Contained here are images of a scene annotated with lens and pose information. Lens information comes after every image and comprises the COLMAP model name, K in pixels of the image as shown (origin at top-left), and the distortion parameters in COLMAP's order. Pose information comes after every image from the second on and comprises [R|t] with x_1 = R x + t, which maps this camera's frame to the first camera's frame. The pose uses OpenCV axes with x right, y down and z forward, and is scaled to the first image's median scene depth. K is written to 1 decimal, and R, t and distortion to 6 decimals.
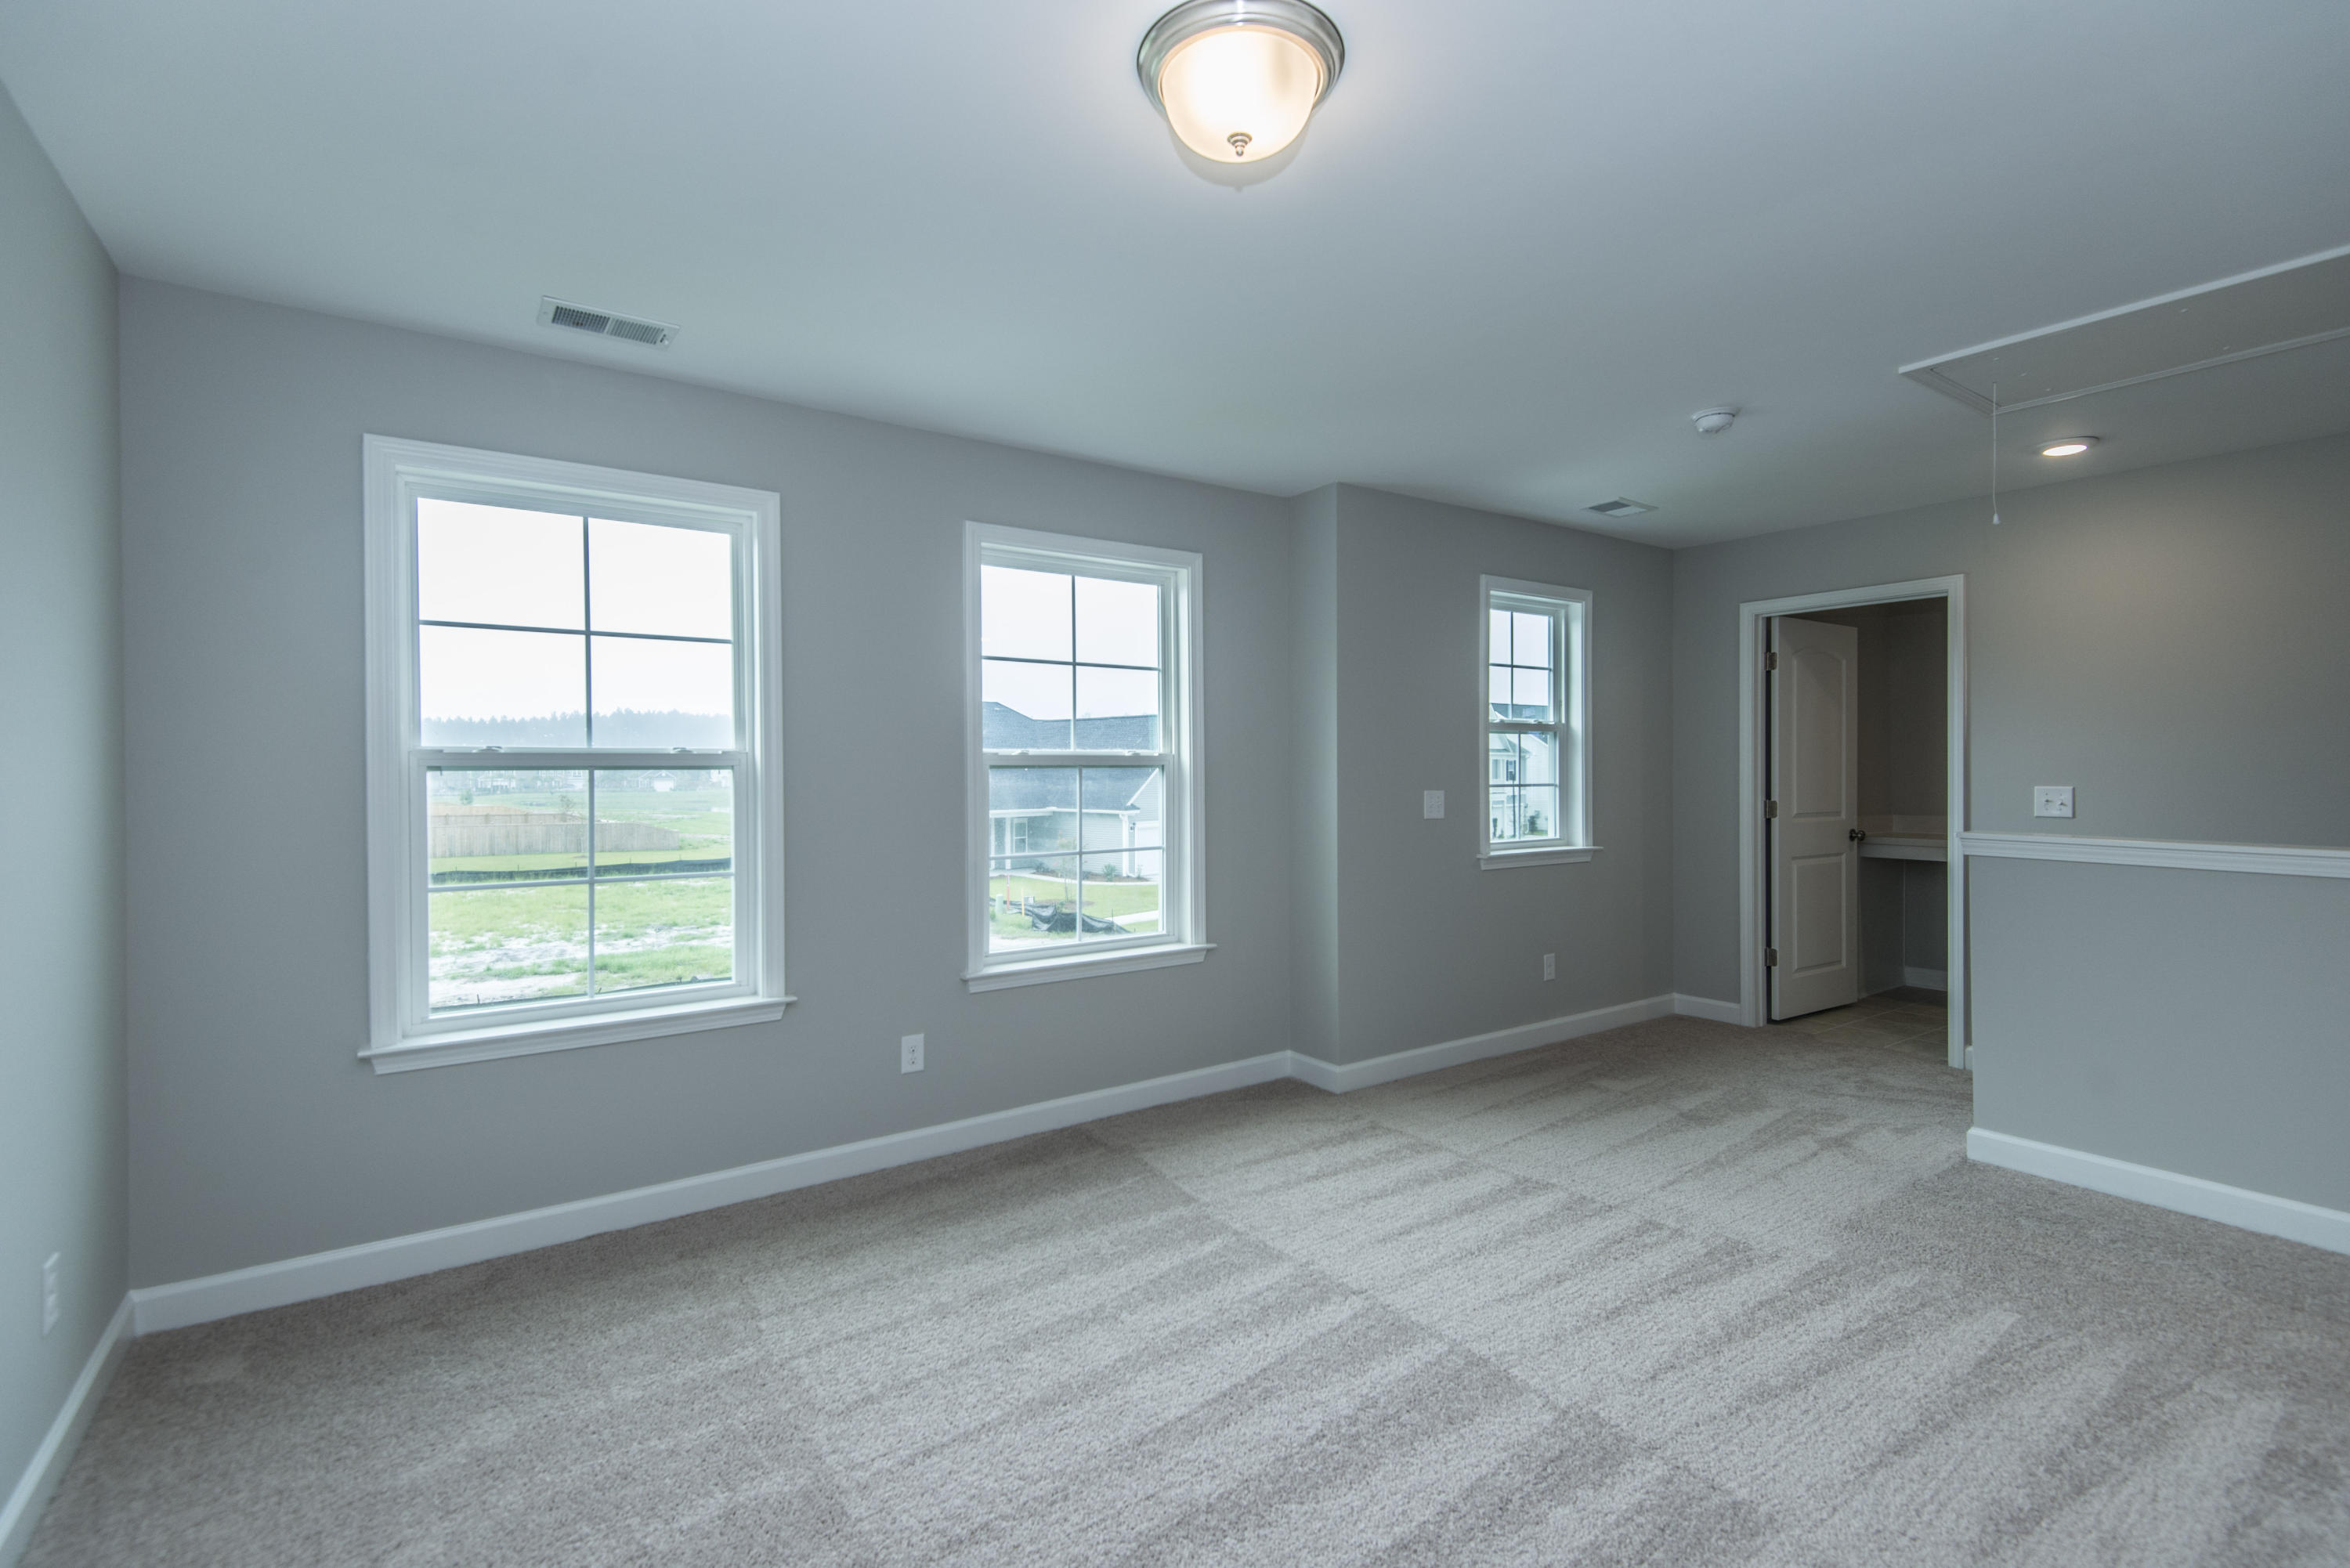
lens RADIAL K [[1067.7, 0, 1175.8], [0, 1067.7, 775.2], [0, 0, 1]] dist [0.035626, -0.018298]
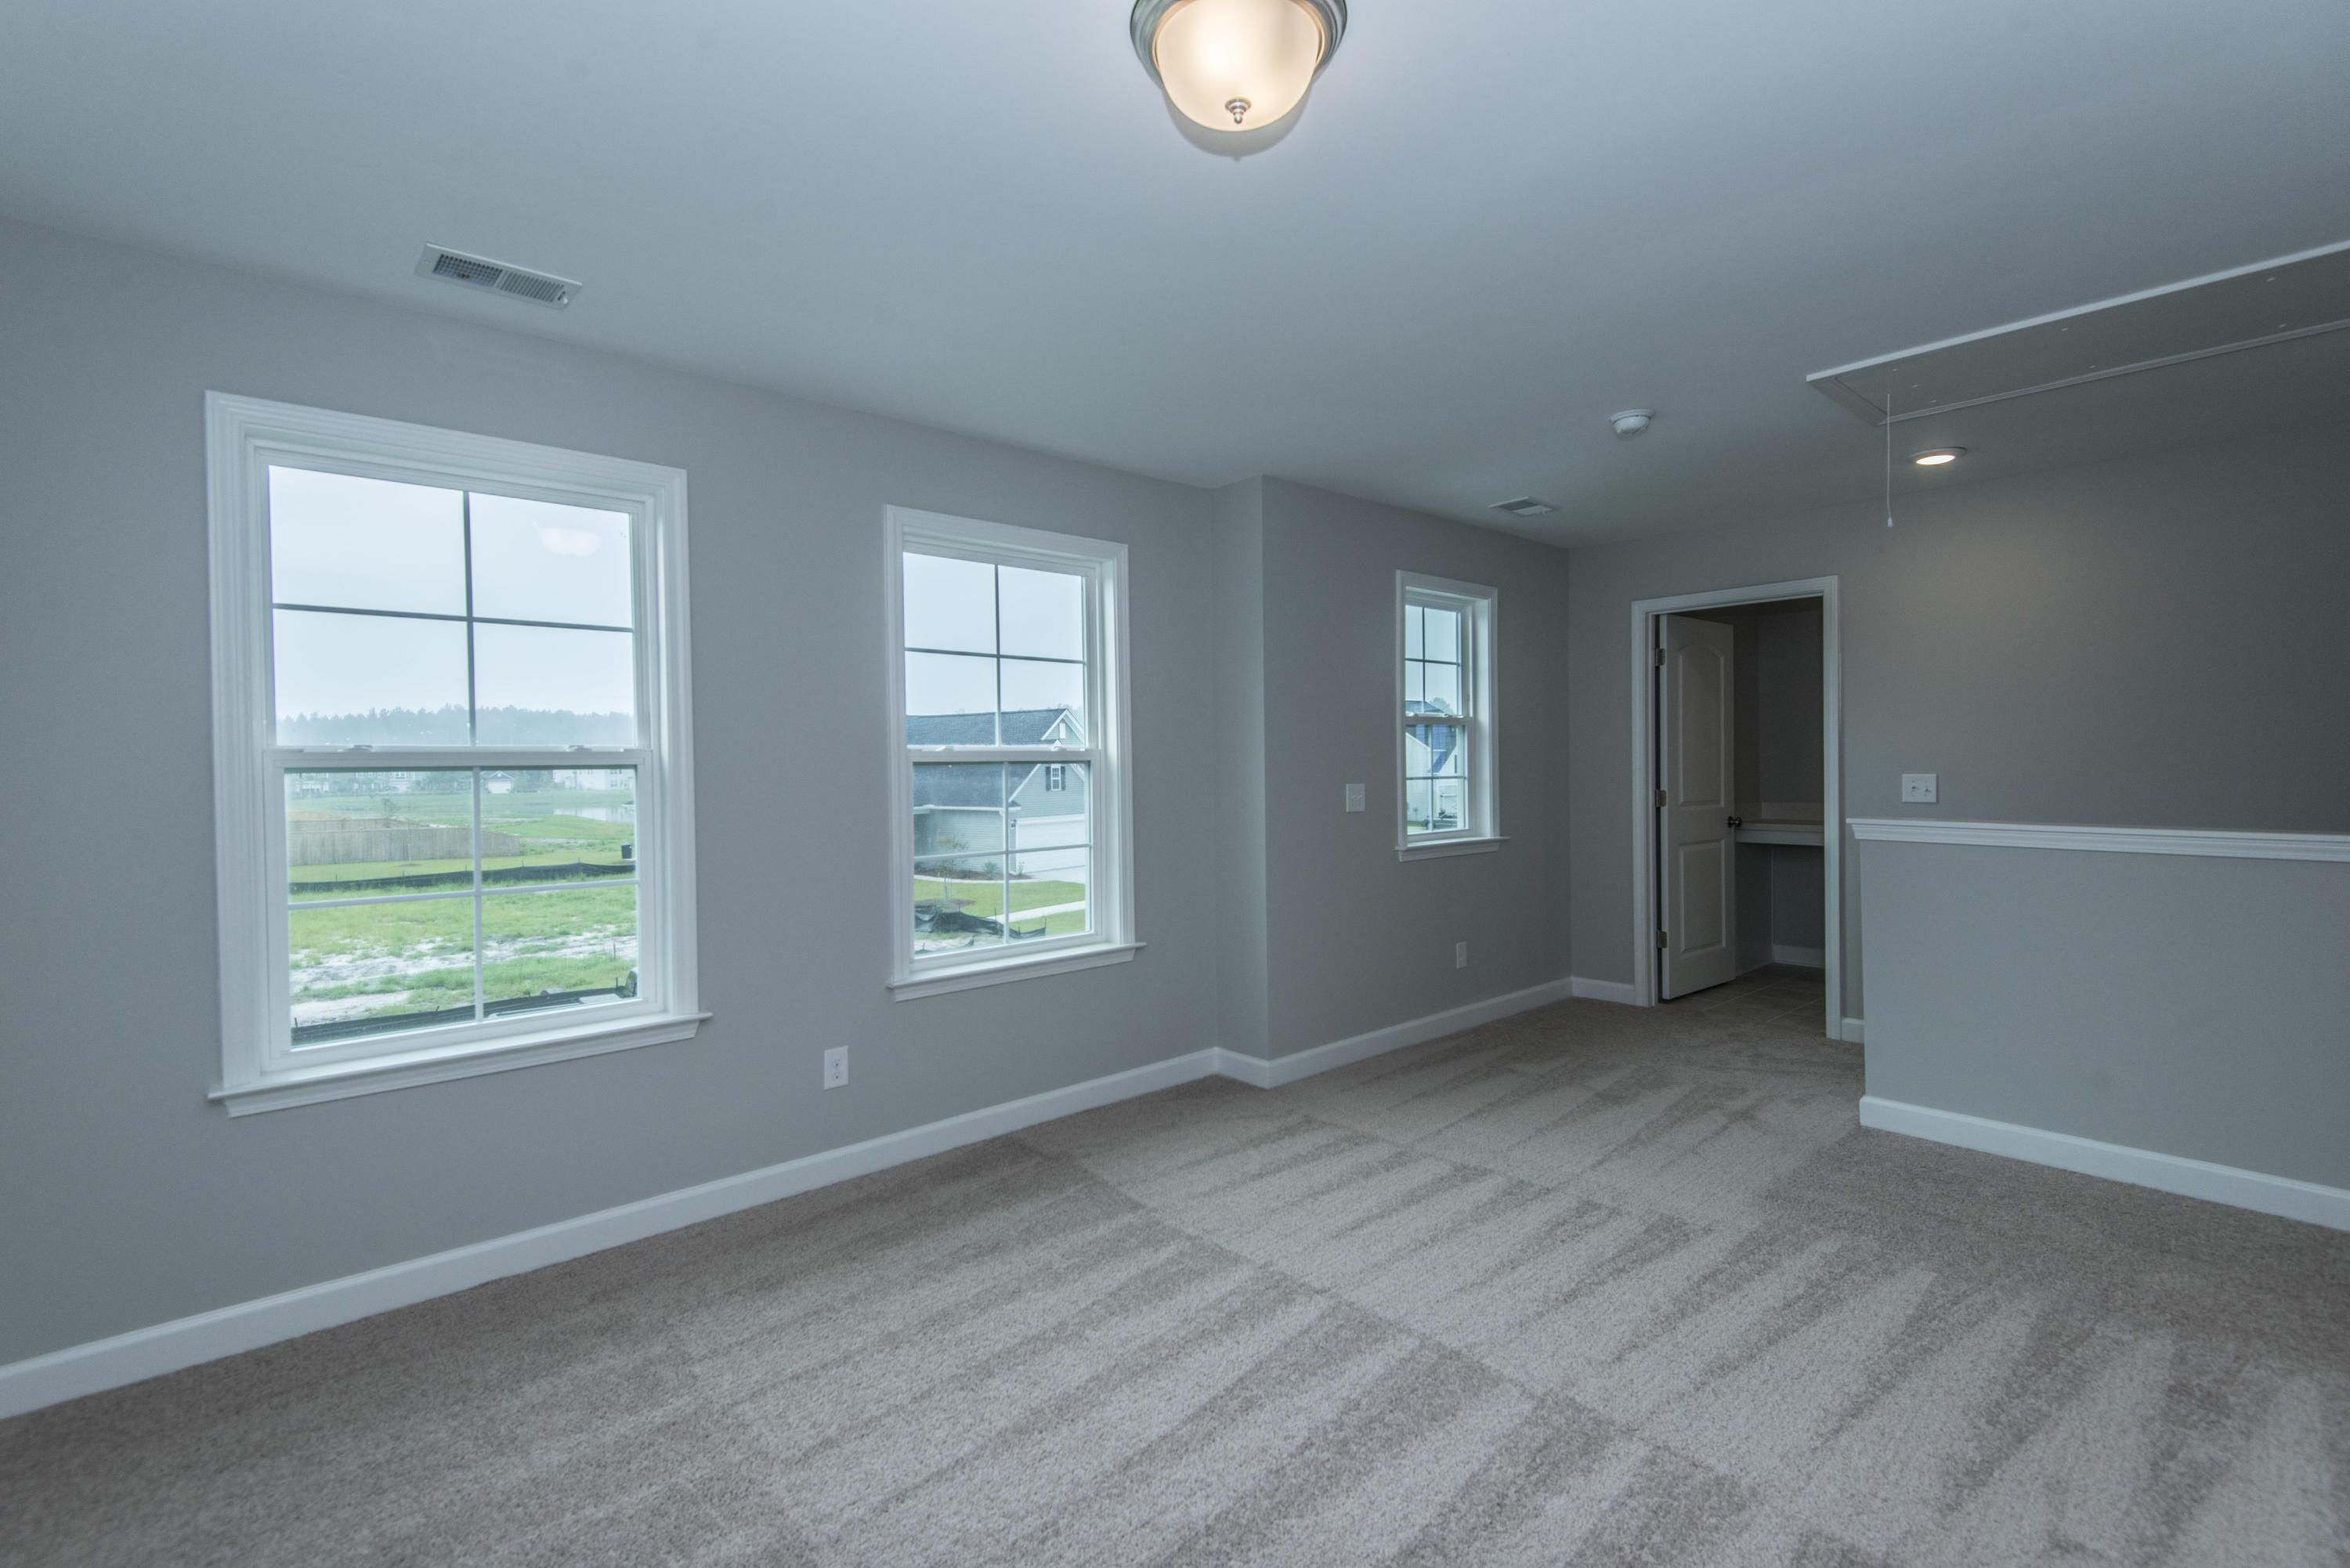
lens RADIAL K [[1067.7, 0, 1175.8], [0, 1067.7, 775.2], [0, 0, 1]] dist [0.035626, -0.018298]
pose [[0.993332, -0.009305, 0.114913, -0.066568], [0.008812, 0.999950, 0.004797, -0.000223], [-0.114951, -0.003752, 0.993364, 0.031024]]
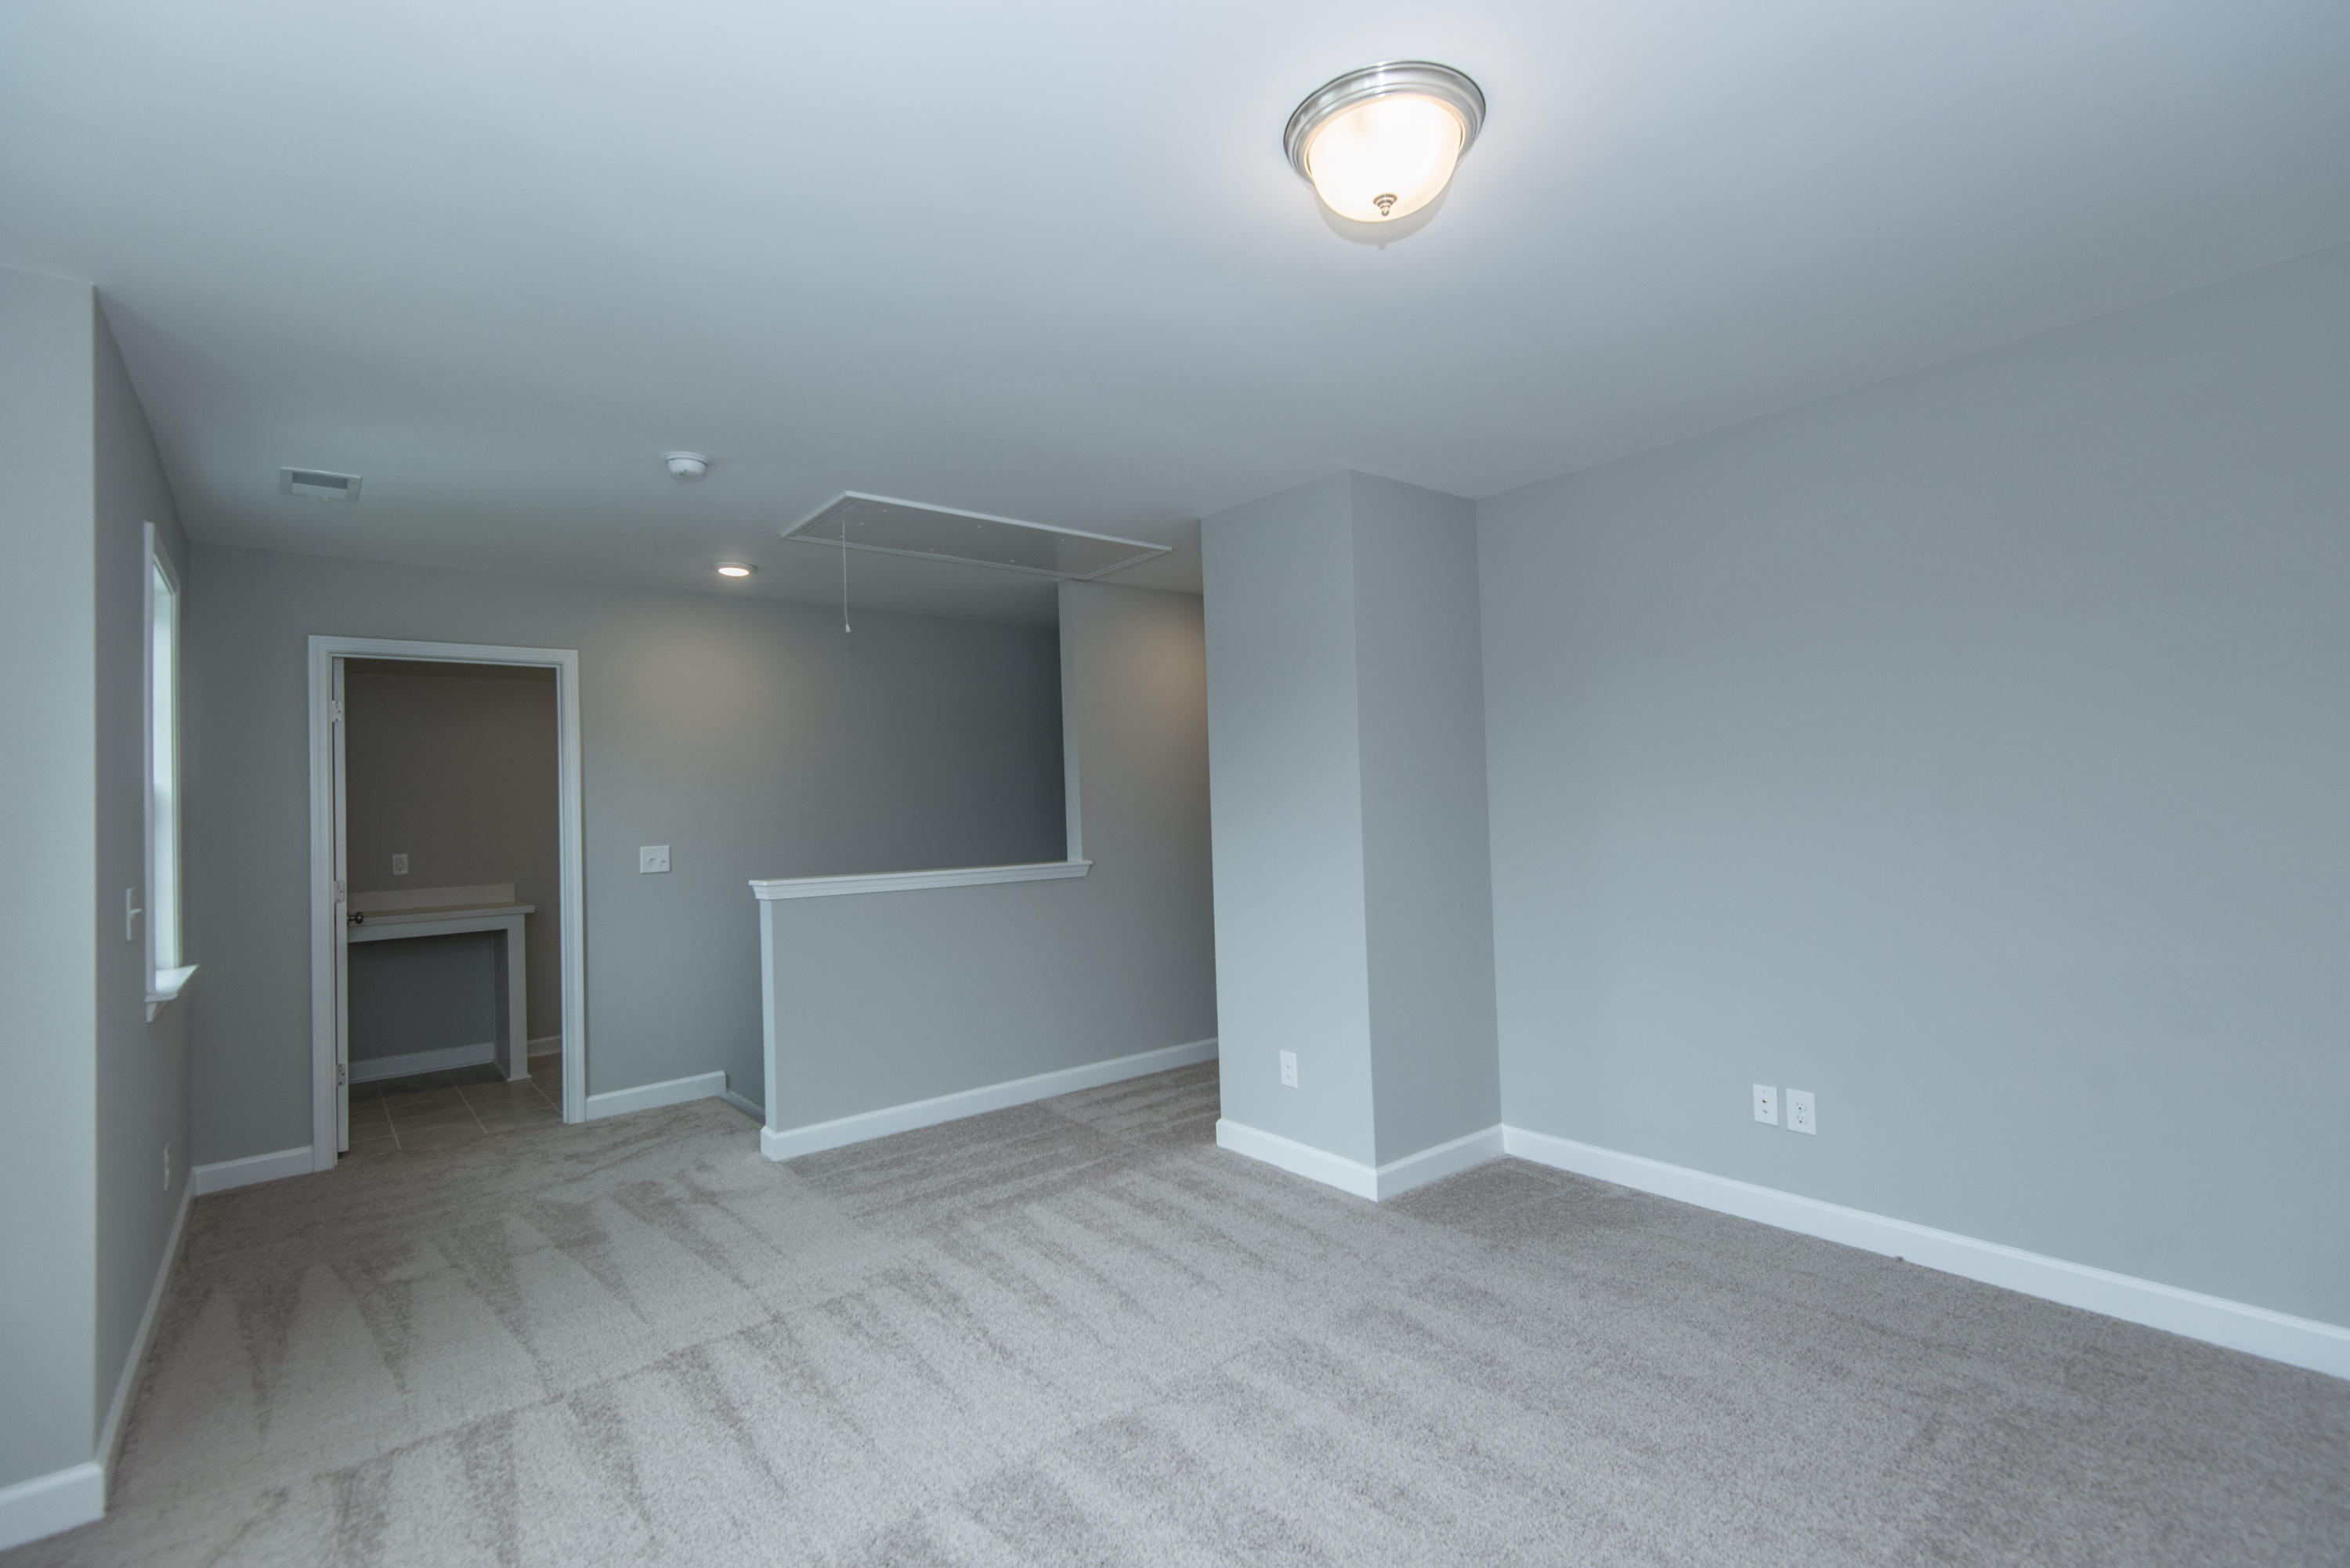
lens RADIAL K [[1064.5, 0, 1181.4], [0, 1064.5, 776.2], [0, 0, 1]] dist [0.000260, 0.000072]
pose [[-0.075205, 0.035312, 0.996543, -0.558914], [0.041937, 0.998601, -0.032220, -0.006180], [-0.996286, 0.039369, -0.076581, 0.778176]]
